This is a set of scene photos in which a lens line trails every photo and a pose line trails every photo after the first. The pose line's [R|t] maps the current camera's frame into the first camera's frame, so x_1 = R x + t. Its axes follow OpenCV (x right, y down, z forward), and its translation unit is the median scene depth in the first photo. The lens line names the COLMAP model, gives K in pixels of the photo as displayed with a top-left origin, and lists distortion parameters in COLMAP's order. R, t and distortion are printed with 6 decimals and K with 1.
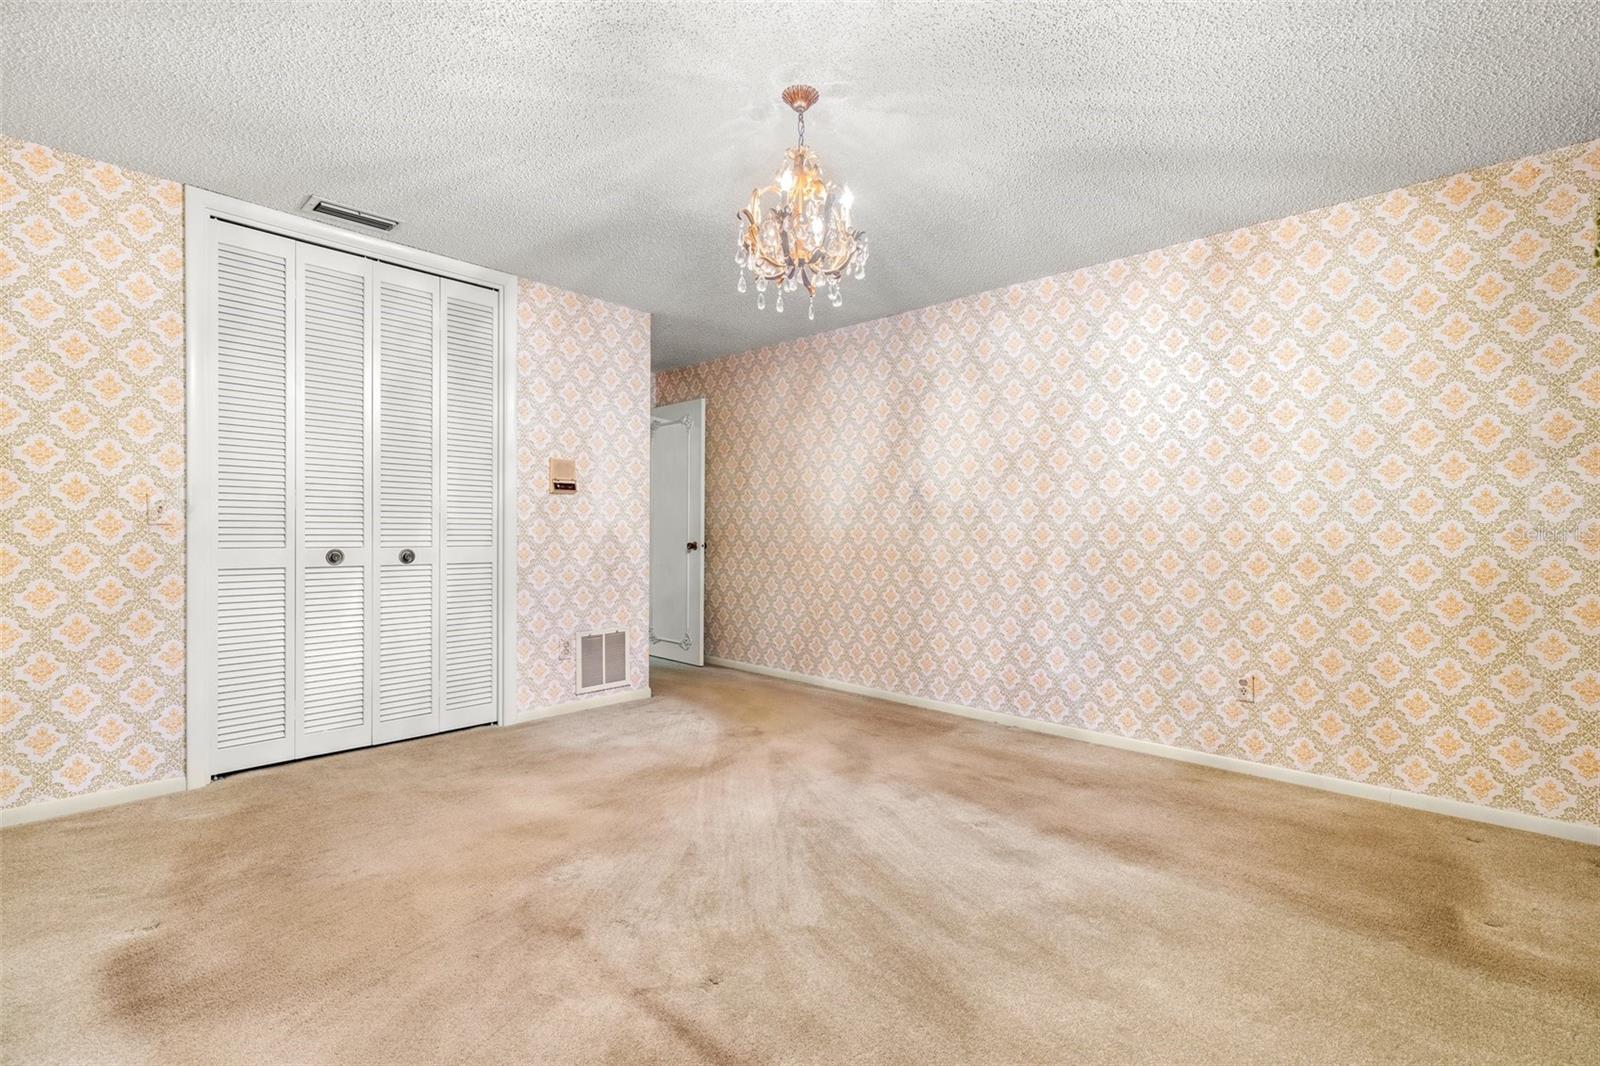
lens RADIAL K [[713.4, 0, 802.9], [0, 713.4, 533.7], [0, 0, 1]] dist [0.005373, -0.000774]
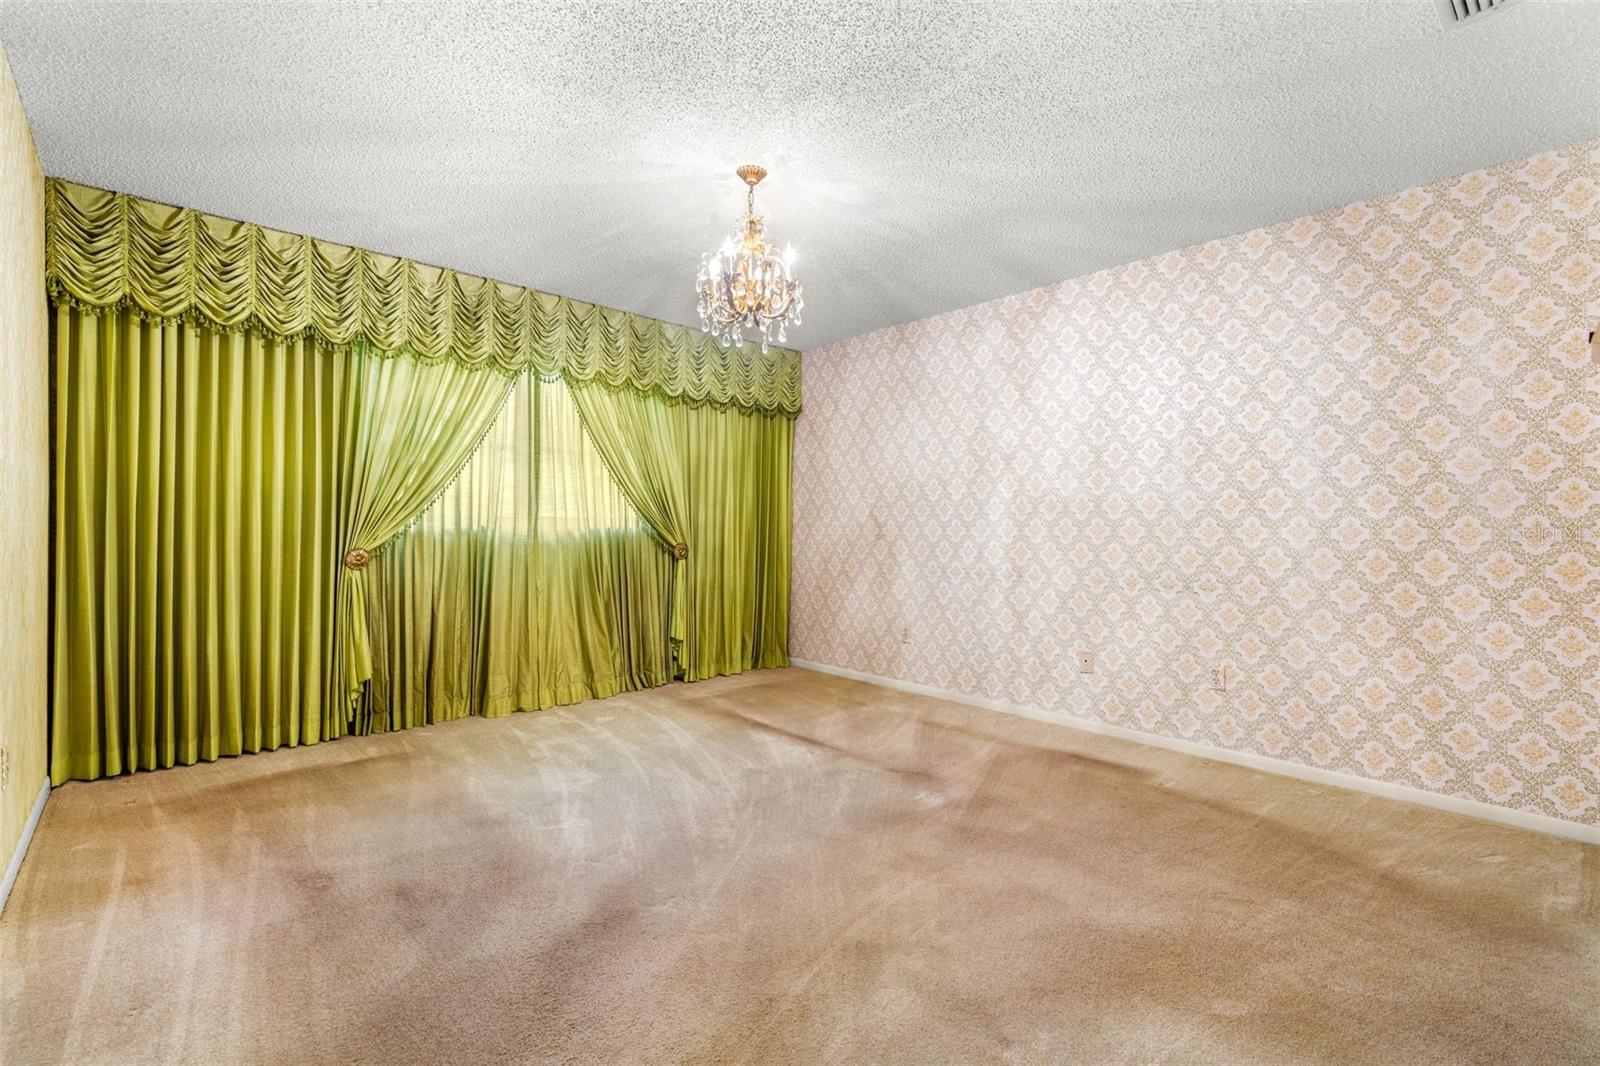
lens RADIAL K [[740.5, 0, 800.0], [0, 740.5, 533.0], [0, 0, 1]] dist [-0.036101, 0.000749]
pose [[0.990645, -0.000540, -0.136462, 0.148679], [0.000943, 0.999995, 0.002887, 0.001510], [0.136459, -0.002988, 0.990641, -0.141711]]
